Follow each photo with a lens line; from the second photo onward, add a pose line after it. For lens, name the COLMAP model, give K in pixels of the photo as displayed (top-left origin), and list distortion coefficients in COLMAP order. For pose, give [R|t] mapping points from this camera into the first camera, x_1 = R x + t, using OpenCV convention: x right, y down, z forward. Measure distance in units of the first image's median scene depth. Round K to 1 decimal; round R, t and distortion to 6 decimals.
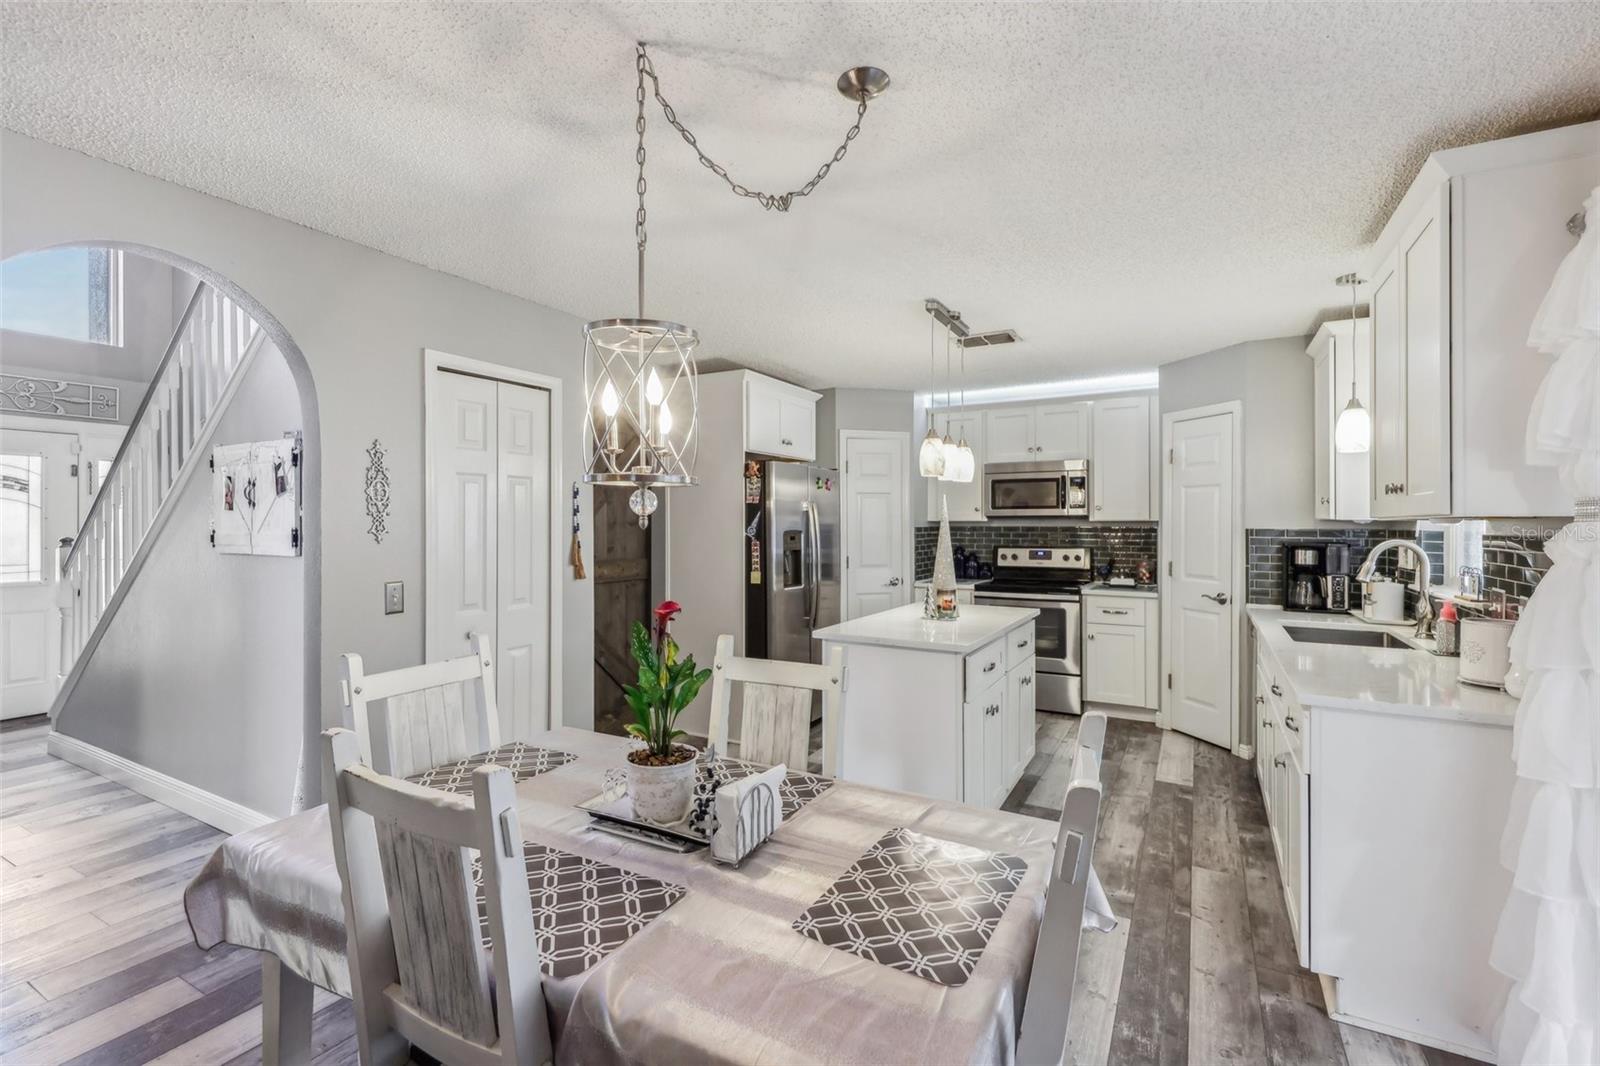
lens RADIAL K [[721.4, 0, 798.0], [0, 721.4, 521.7], [0, 0, 1]] dist [0.020281, -0.001379]
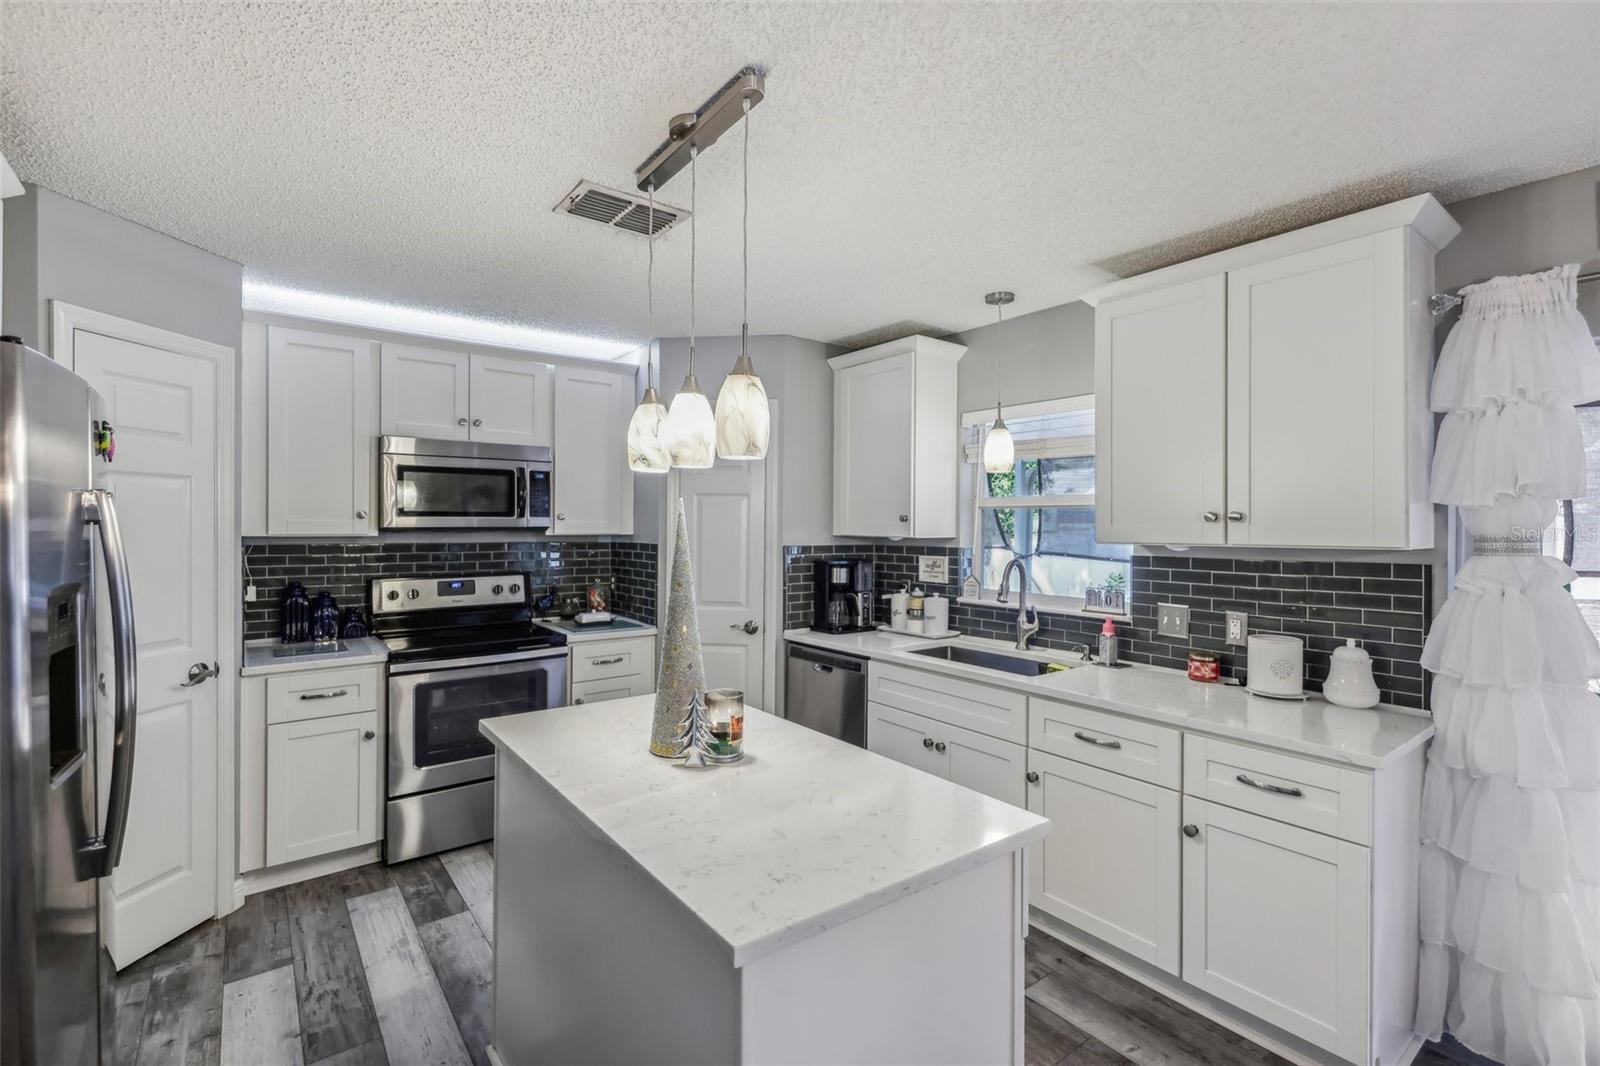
lens RADIAL K [[721.4, 0, 793.1], [0, 721.4, 522.8], [0, 0, 1]] dist [0.020281, -0.001379]
pose [[0.390295, 0.004612, 0.920678, -0.179955], [-0.006918, 0.999974, -0.002077, -0.015887], [-0.920664, -0.005559, 0.390317, 0.612198]]
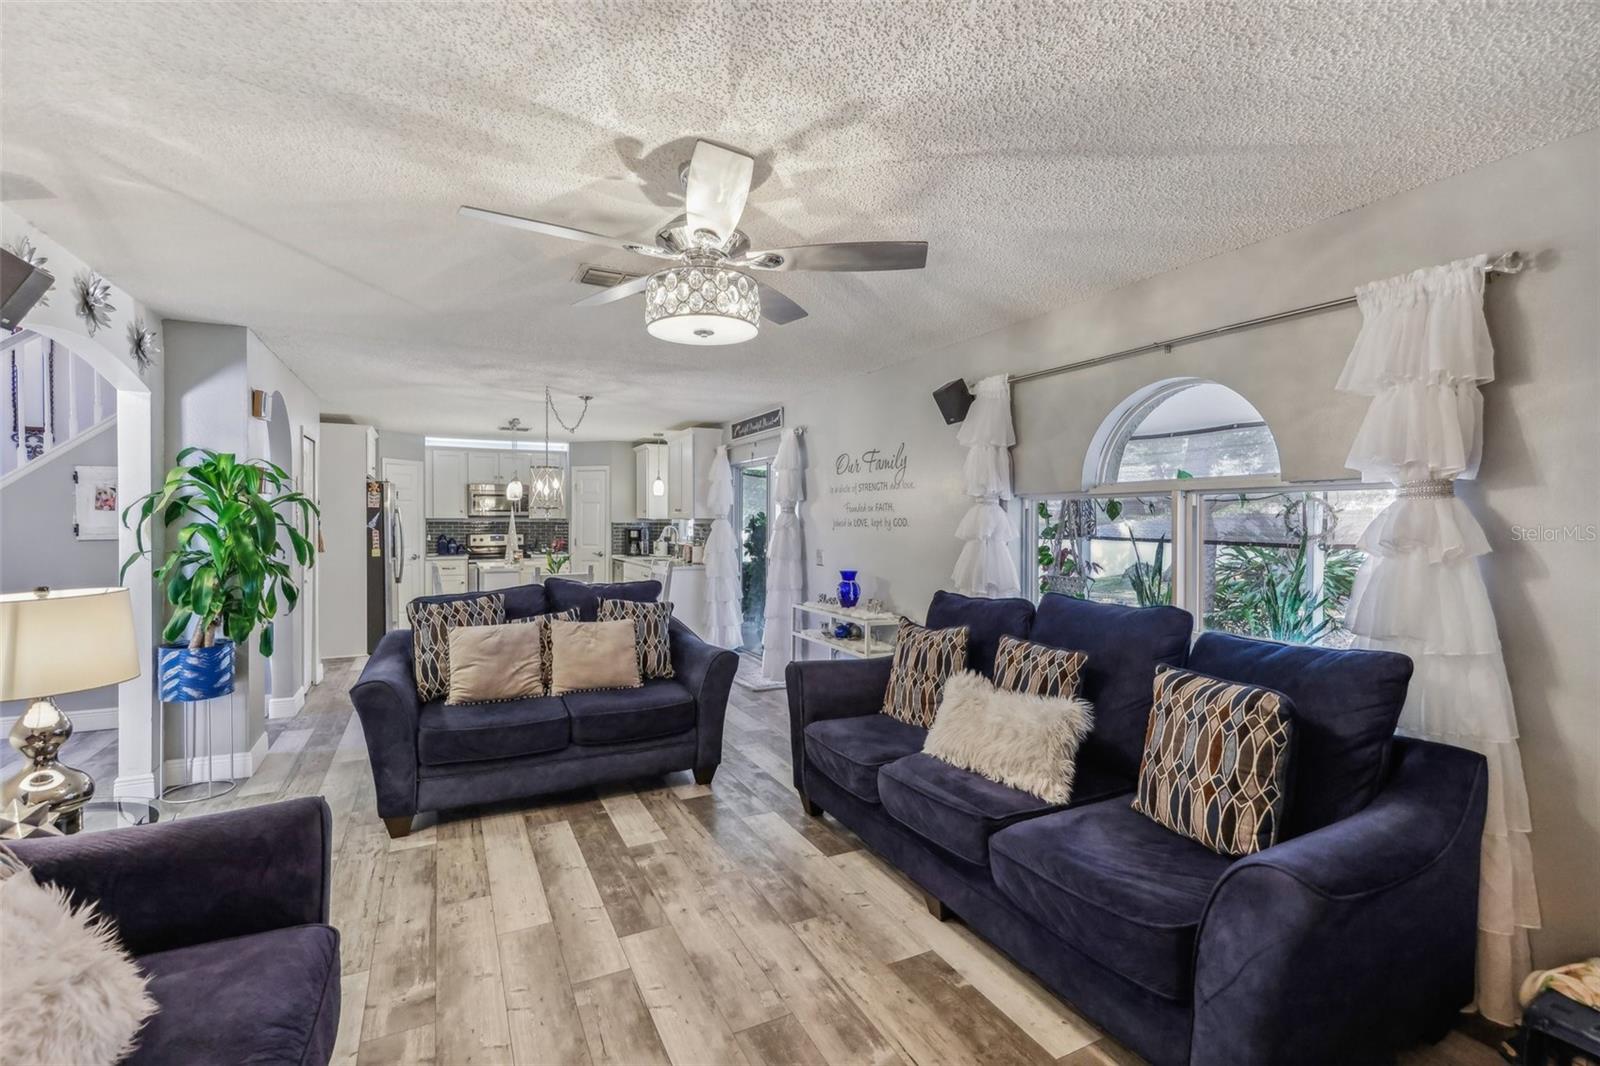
lens RADIAL K [[721.4, 0, 792.1], [0, 721.4, 533.1], [0, 0, 1]] dist [0.020281, -0.001379]
pose [[0.573018, -0.013718, 0.819428, -0.871852], [-0.003797, 0.999805, 0.019393, -0.002841], [-0.819534, -0.014224, 0.572854, -0.727827]]
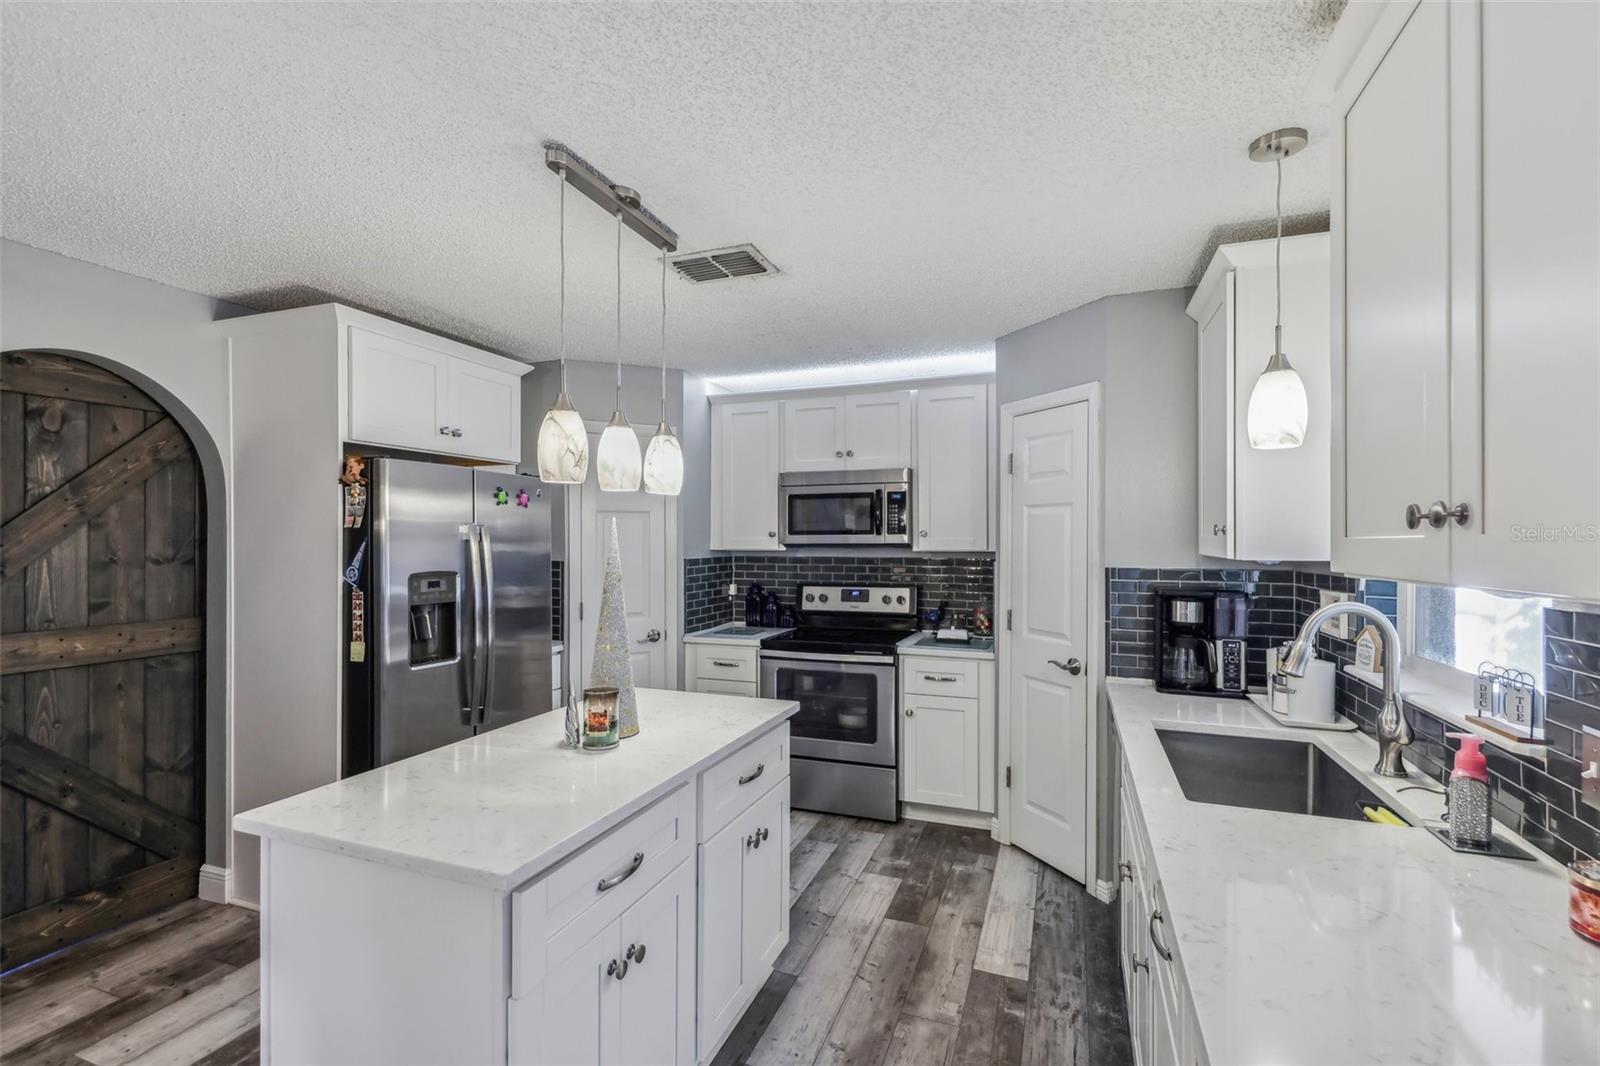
lens RADIAL K [[721.4, 0, 800.6], [0, 721.4, 540.7], [0, 0, 1]] dist [0.020281, -0.001379]
pose [[0.988693, -0.000113, 0.149956, 0.215152], [-0.000336, 0.999996, 0.002972, -0.016851], [-0.149956, -0.002989, 0.988688, 0.345100]]
